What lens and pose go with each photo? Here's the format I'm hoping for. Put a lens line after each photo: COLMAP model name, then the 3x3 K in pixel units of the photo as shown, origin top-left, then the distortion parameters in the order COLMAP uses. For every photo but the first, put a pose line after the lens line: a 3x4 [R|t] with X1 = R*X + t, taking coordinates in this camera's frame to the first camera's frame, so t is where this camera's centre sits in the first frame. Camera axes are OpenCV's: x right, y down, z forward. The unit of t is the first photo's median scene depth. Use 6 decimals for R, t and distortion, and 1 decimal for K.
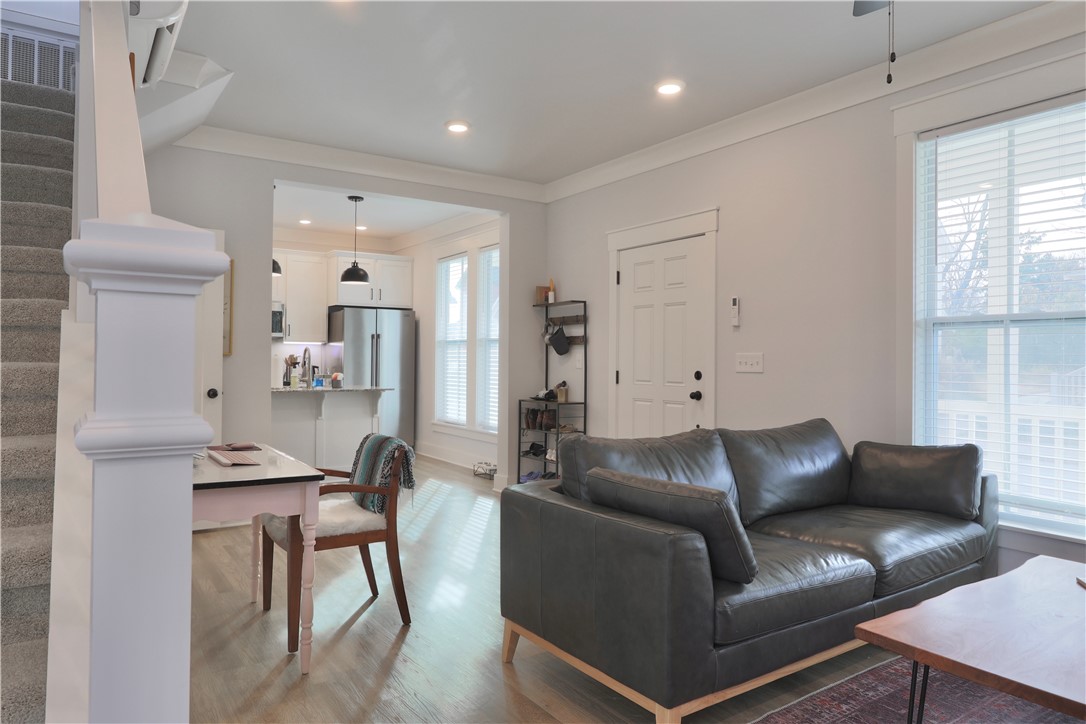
lens RADIAL K [[685.2, 0, 545.3], [0, 685.2, 359.2], [0, 0, 1]] dist [-0.006826, -0.000500]
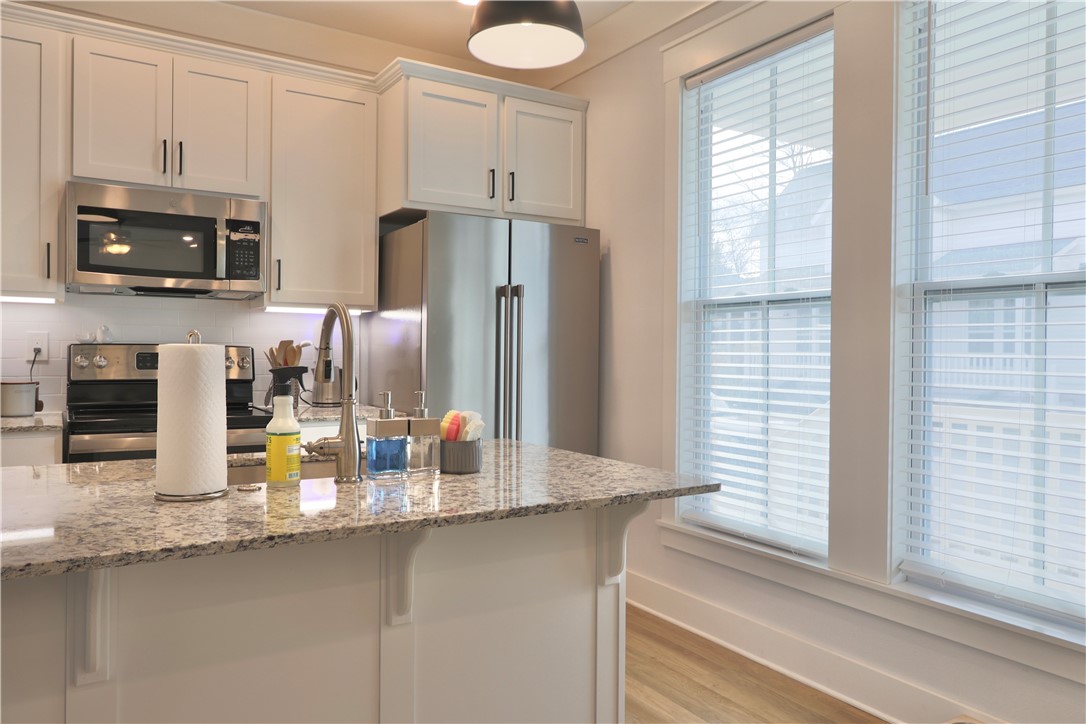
lens RADIAL K [[761.0, 0, 540.0], [0, 761.0, 356.6], [0, 0, 1]] dist [0.000719, -0.000282]
pose [[0.998951, 0.000138, -0.045787, -0.212961], [0.000333, 0.999947, 0.010263, -0.002210], [0.045786, -0.010268, 0.998899, 0.590714]]
